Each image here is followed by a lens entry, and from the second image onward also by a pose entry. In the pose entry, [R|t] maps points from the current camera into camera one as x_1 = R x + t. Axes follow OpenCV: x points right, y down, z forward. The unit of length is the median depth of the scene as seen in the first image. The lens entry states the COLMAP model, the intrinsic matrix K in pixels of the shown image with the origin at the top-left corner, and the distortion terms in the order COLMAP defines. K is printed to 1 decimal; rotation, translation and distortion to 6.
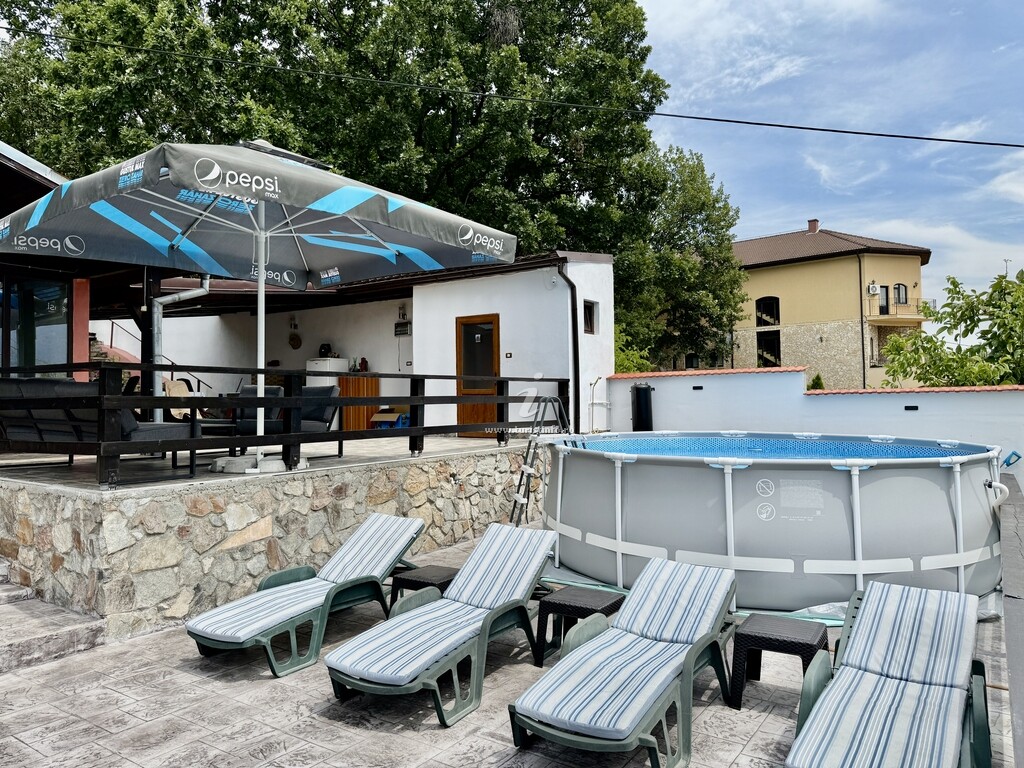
lens RADIAL K [[720.5, 0, 508.9], [0, 720.5, 379.1], [0, 0, 1]] dist [0.035443, -0.031629]
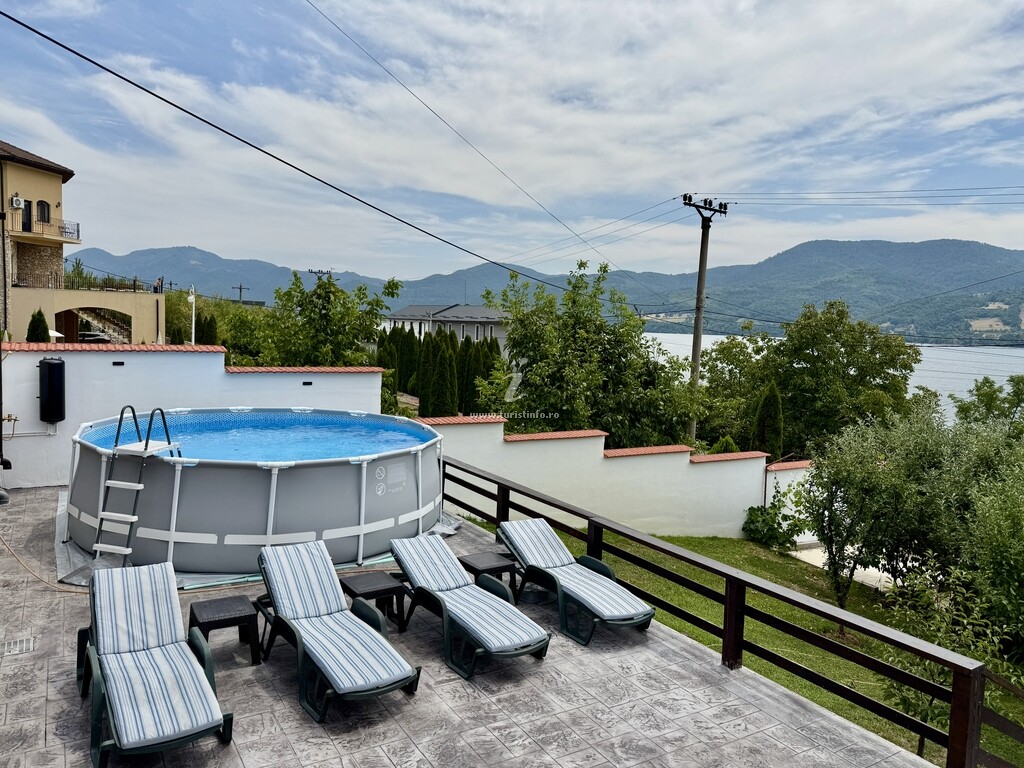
lens RADIAL K [[720.5, 0, 513.3], [0, 720.5, 357.1], [0, 0, 1]] dist [0.035443, -0.031629]
pose [[0.411547, -0.013693, 0.911286, -0.736434], [-0.073682, 0.996114, 0.048243, -0.147268], [-0.908405, -0.087000, 0.408939, 0.172061]]
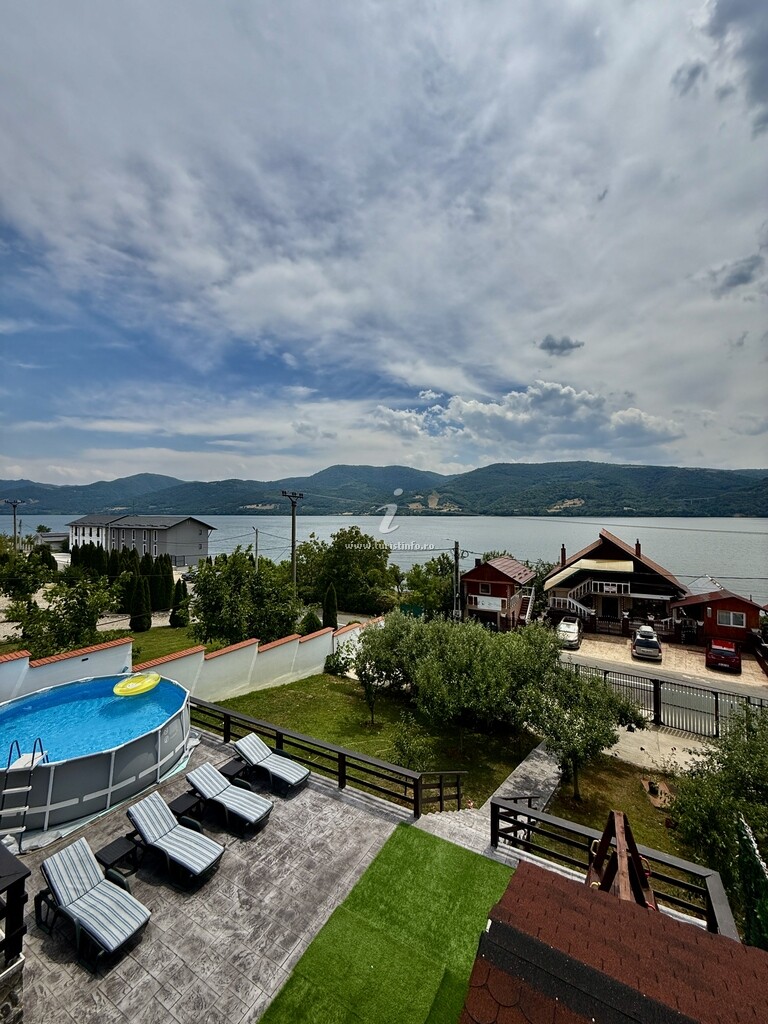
lens RADIAL K [[404.9, 0, 382.3], [0, 404.9, 504.4], [0, 0, 1]] dist [-0.002905, 0.001803]
pose [[-0.069794, 0.038501, 0.996818, -1.176699], [-0.028135, 0.998781, -0.040547, -0.621482], [-0.997165, -0.030875, -0.068626, 0.251205]]
